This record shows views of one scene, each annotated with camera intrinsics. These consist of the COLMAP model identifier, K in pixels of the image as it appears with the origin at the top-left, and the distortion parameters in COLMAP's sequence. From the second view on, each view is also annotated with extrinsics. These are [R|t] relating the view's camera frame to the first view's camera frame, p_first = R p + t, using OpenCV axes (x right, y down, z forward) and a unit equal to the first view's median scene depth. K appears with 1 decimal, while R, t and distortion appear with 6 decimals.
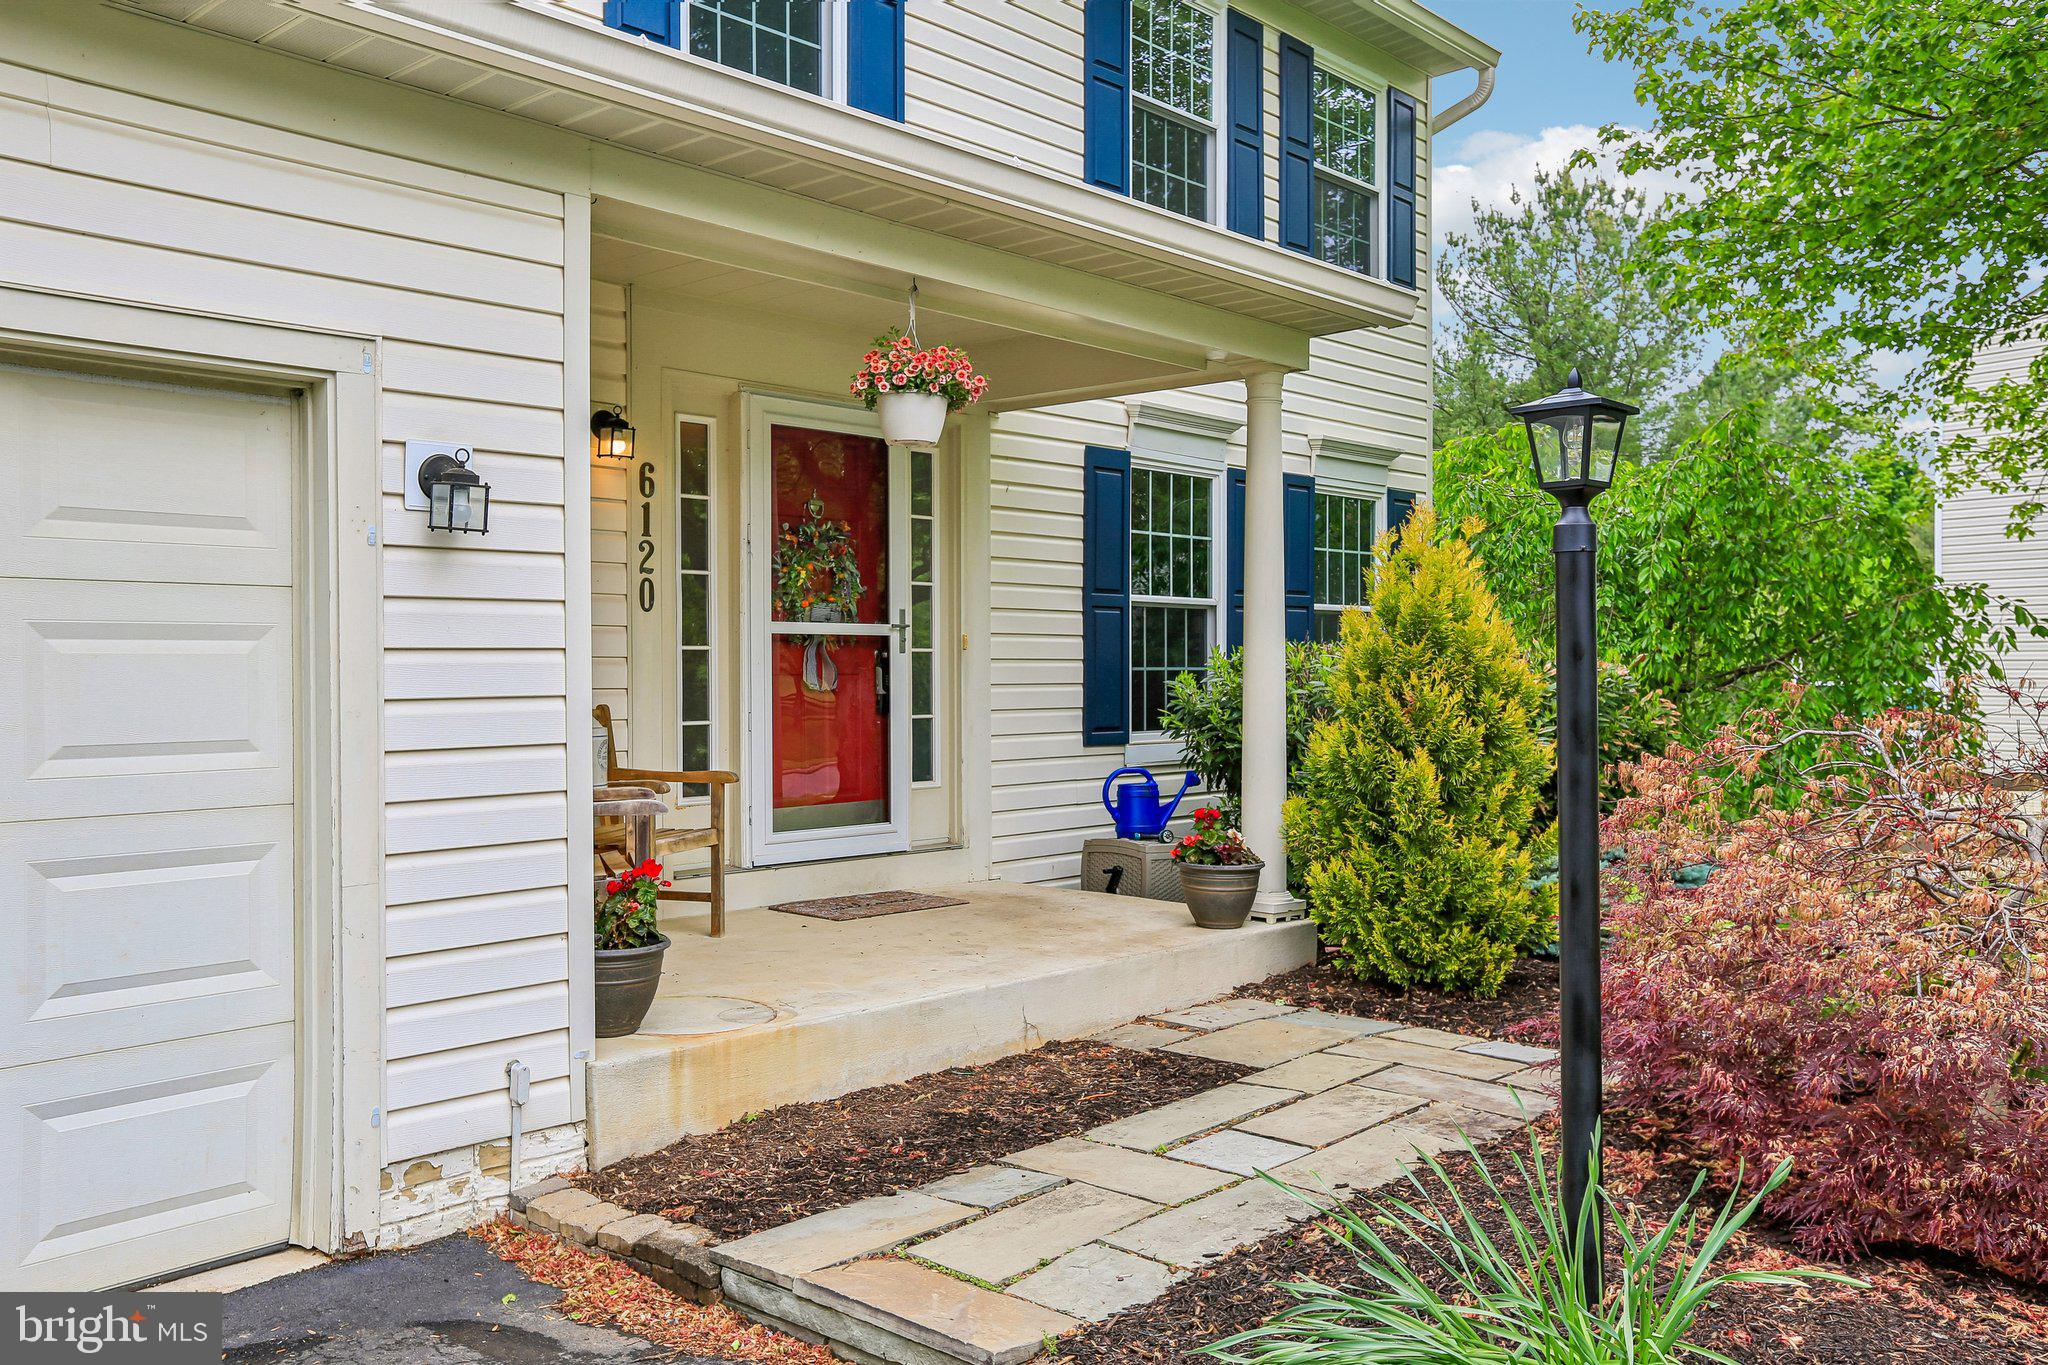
lens RADIAL K [[1682.3, 0, 1024.0], [0, 1682.3, 682.5], [0, 0, 1]] dist [0.005981, 0.003438]
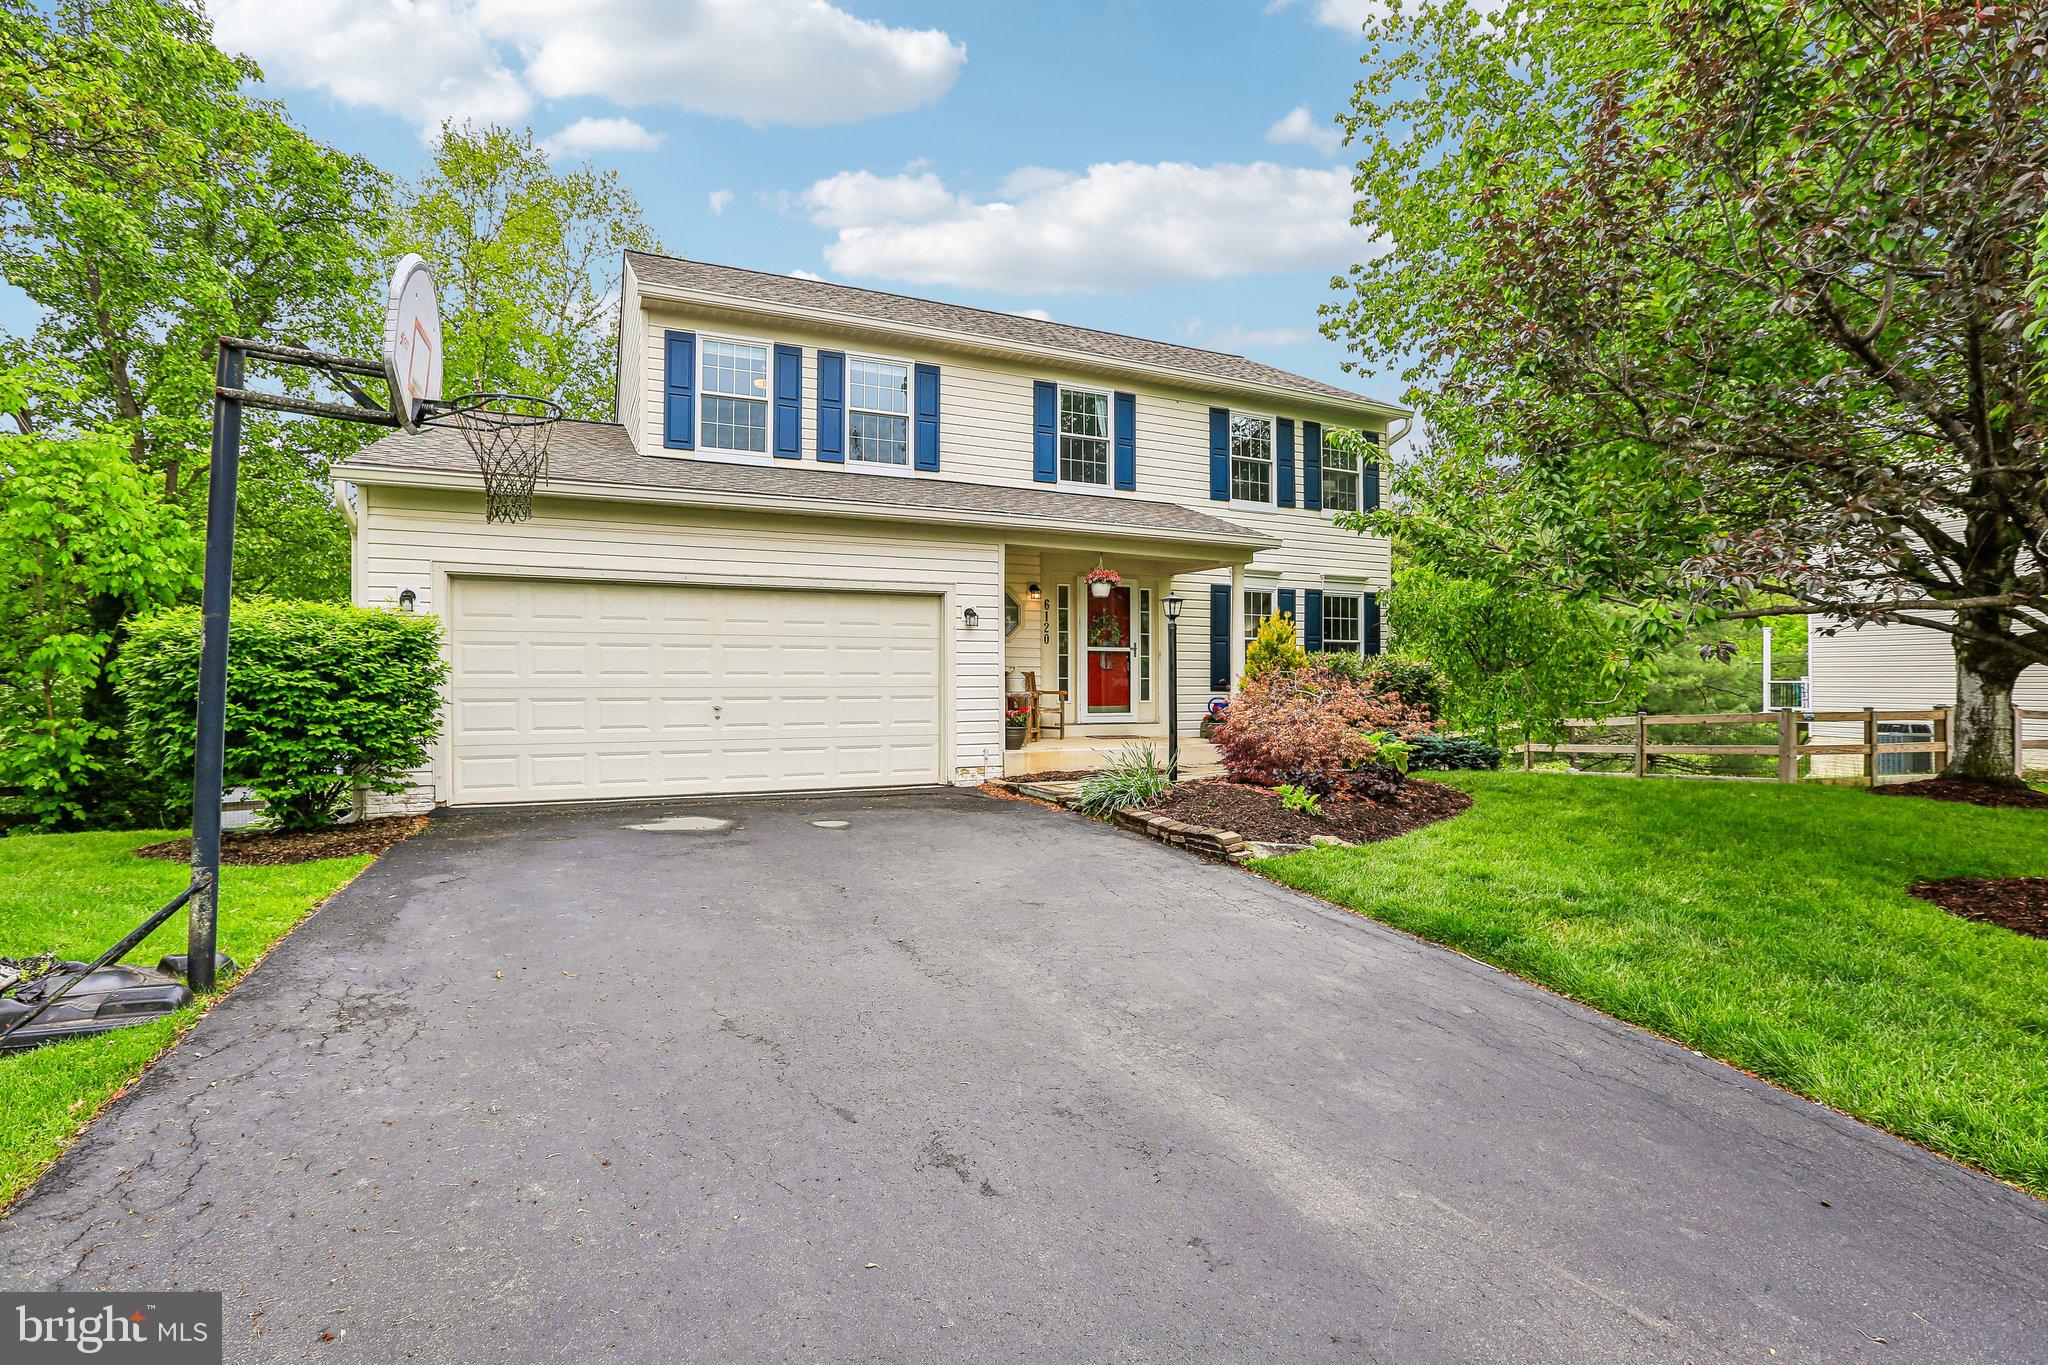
lens RADIAL K [[944.8, 0, 1027.7], [0, 944.8, 683.0], [0, 0, 1]] dist [0.000255, 0.000003]
pose [[0.931856, 0.006946, -0.362761, 0.400379], [-0.007863, 0.999969, -0.001051, 0.035520], [0.362743, 0.003831, 0.931881, -0.720505]]
